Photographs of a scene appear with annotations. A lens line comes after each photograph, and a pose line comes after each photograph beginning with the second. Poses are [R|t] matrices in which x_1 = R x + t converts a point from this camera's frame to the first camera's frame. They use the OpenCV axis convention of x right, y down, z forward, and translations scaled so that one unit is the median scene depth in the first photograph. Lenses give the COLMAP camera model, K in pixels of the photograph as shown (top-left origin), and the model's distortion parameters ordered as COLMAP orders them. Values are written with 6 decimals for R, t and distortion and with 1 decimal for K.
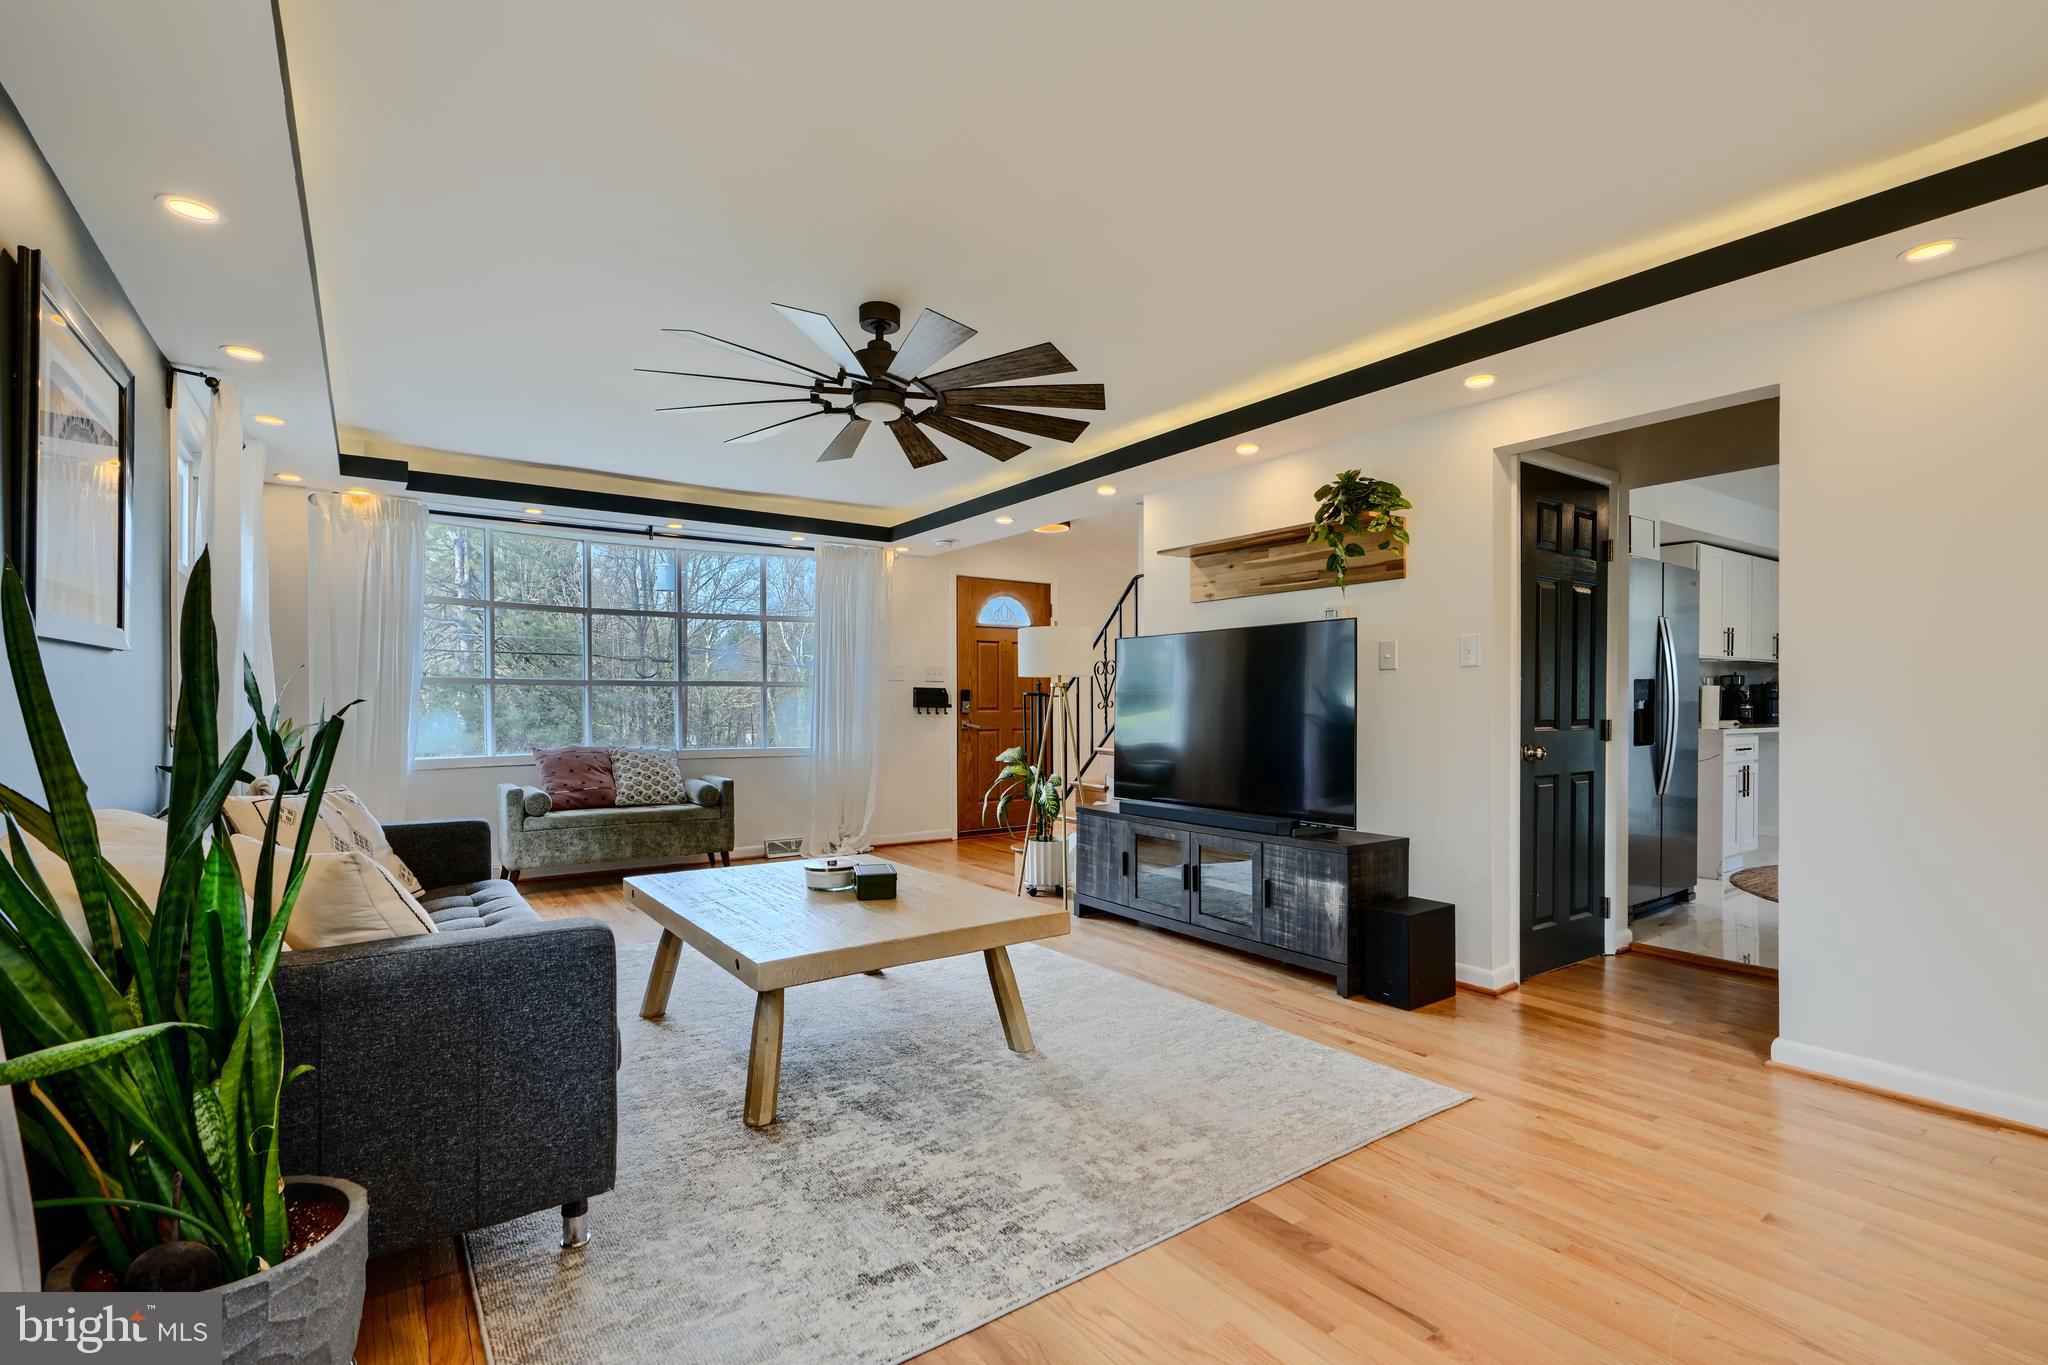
lens RADIAL K [[924.0, 0, 1025.0], [0, 924.0, 699.6], [0, 0, 1]] dist [0.002846, 0.000256]
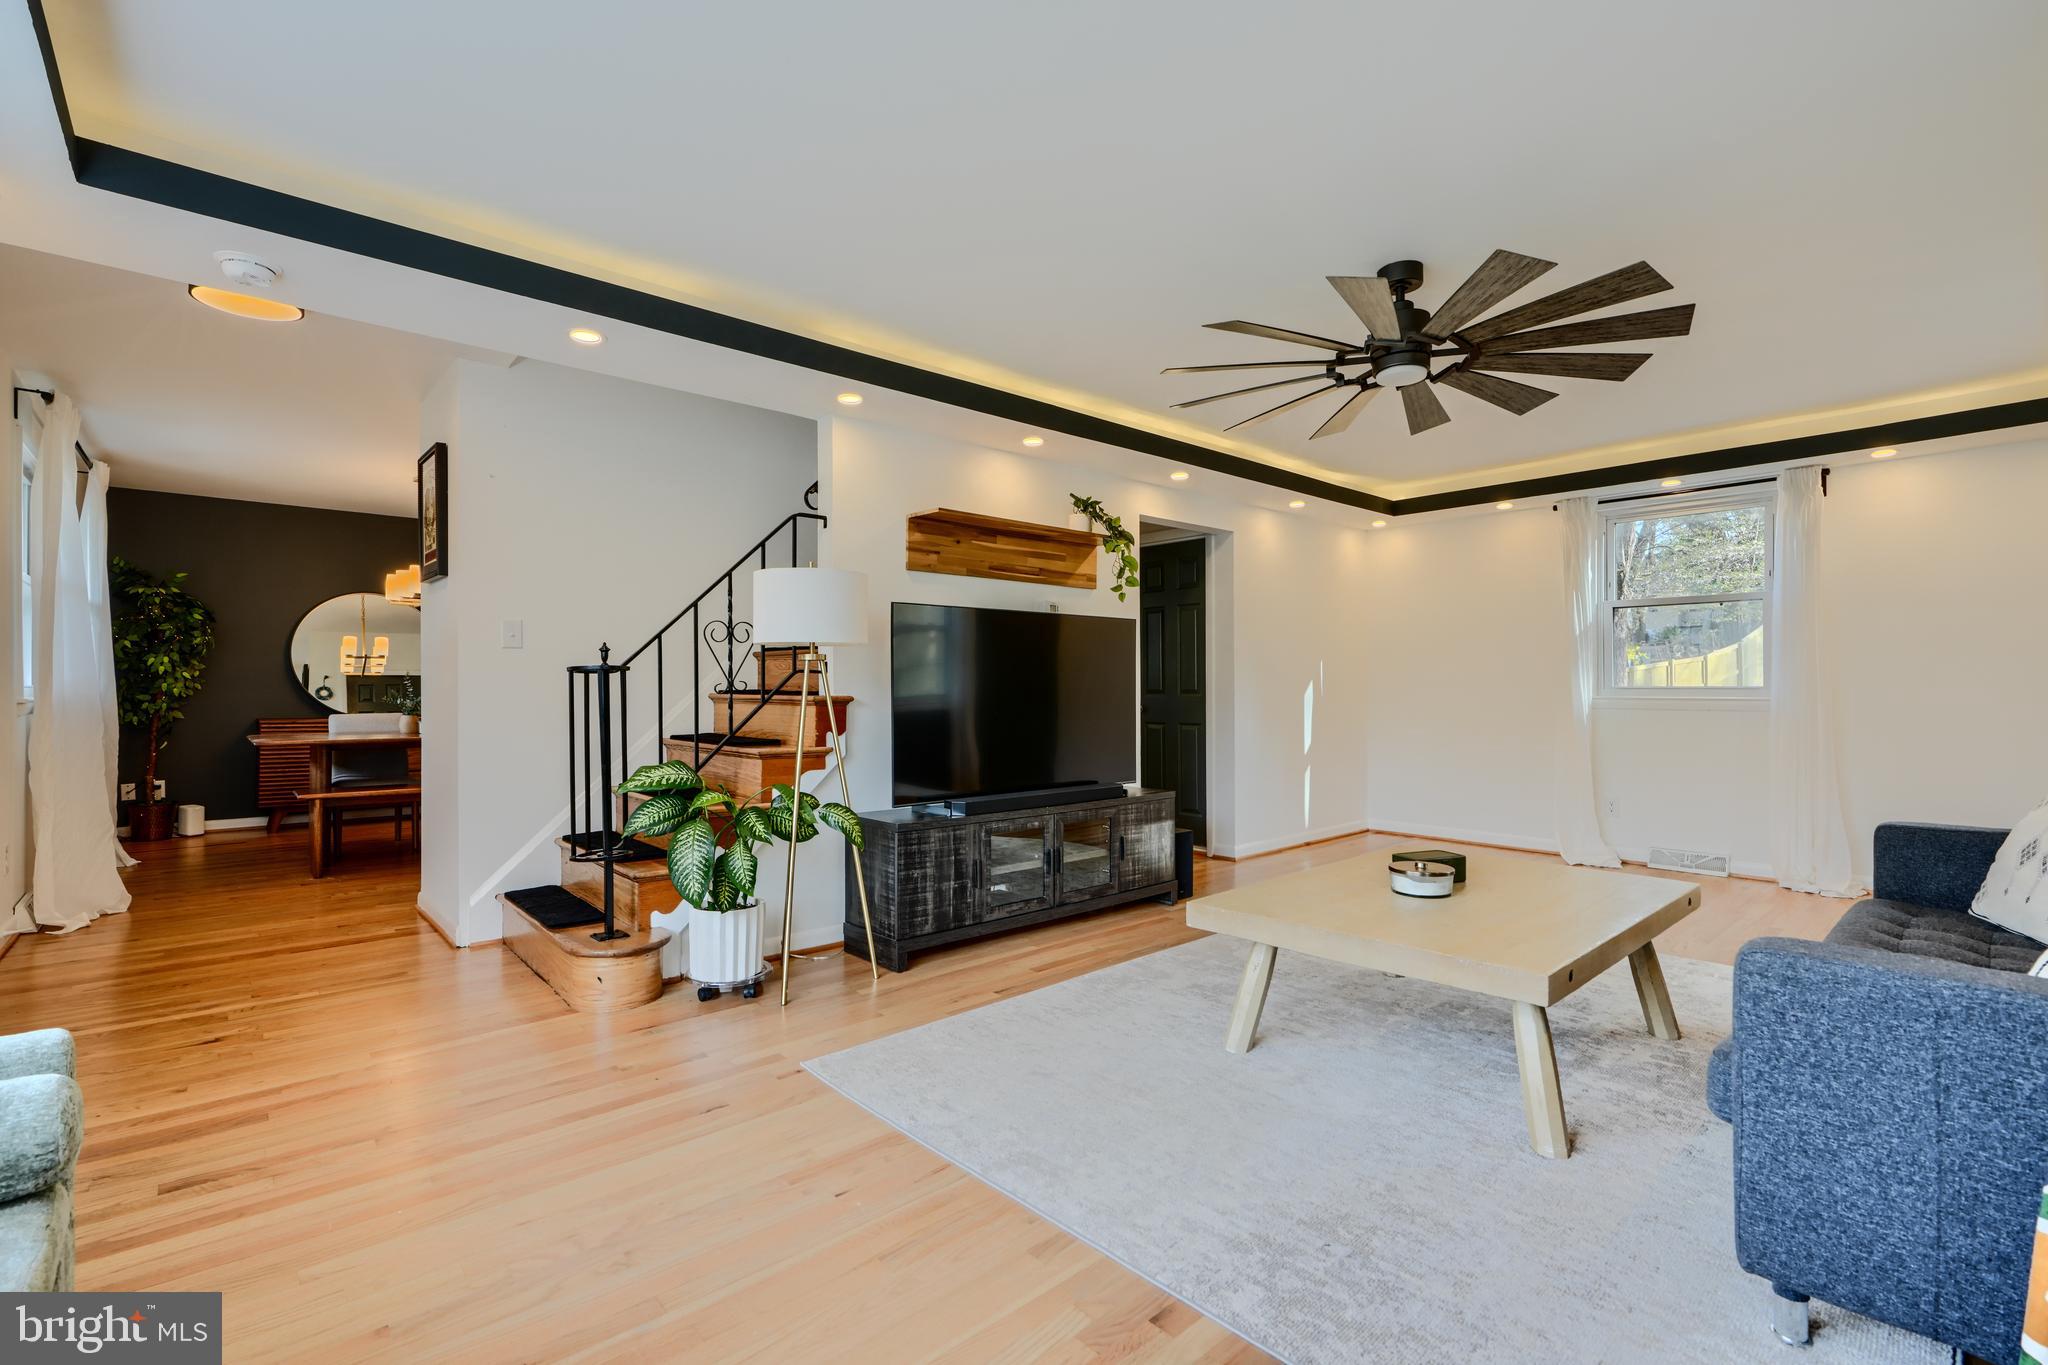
lens RADIAL K [[924.0, 0, 1028.4], [0, 924.0, 681.7], [0, 0, 1]] dist [0.002846, 0.000256]
pose [[-0.111757, 0.006614, 0.993714, -0.792769], [-0.002165, 0.999974, -0.006899, 0.007191], [-0.993733, -0.002922, -0.111739, 1.120119]]
